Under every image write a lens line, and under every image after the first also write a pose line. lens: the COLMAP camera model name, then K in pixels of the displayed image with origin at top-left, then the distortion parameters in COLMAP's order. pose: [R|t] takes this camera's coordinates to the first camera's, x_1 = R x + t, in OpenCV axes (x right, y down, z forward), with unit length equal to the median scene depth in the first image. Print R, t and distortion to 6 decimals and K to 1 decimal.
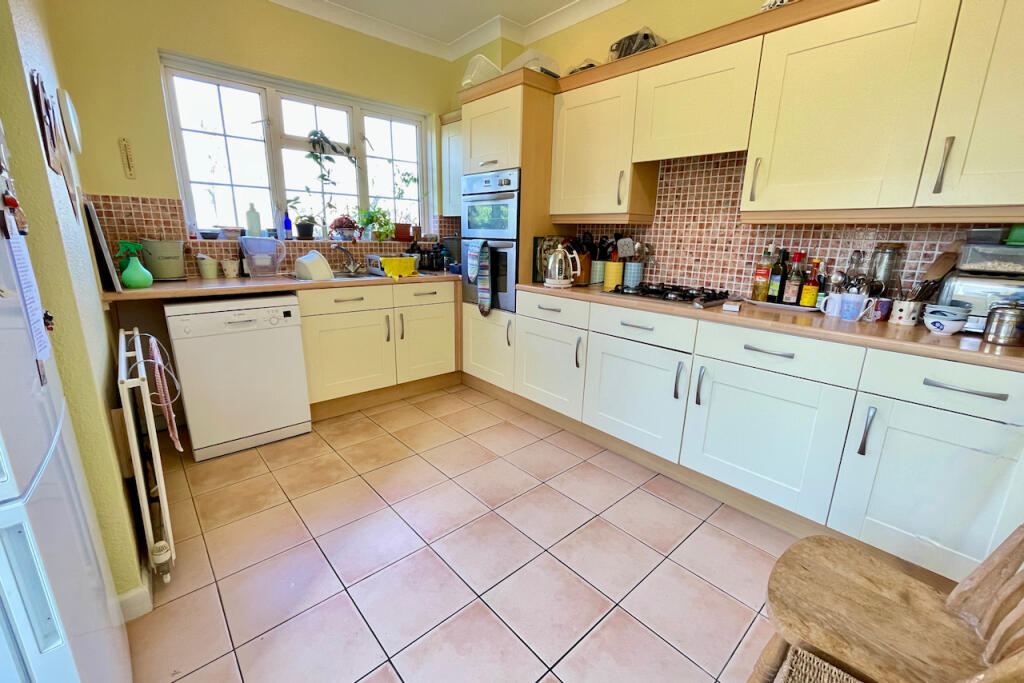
lens RADIAL K [[414.5, 0, 510.7], [0, 414.5, 339.9], [0, 0, 1]] dist [-0.000590, -0.000054]
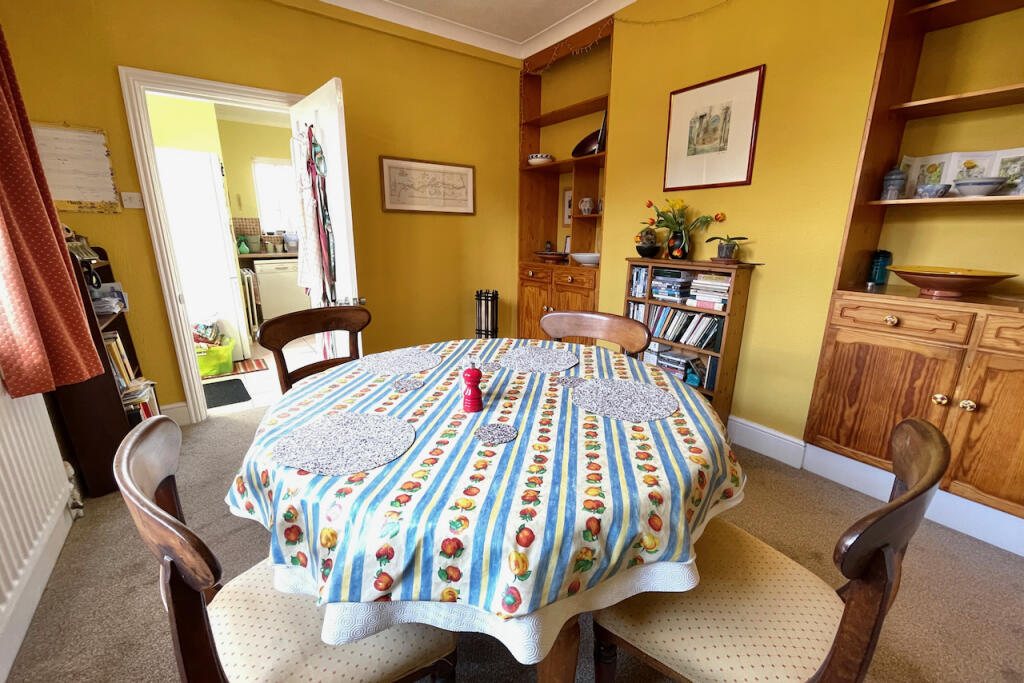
lens RADIAL K [[414.5, 0, 512.2], [0, 414.5, 341.8], [0, 0, 1]] dist [-0.000590, -0.000054]
pose [[0.995701, 0.014190, -0.091532, 0.869139], [-0.013254, 0.999854, 0.010827, 0.322494], [0.091672, -0.009567, 0.995743, -1.230866]]
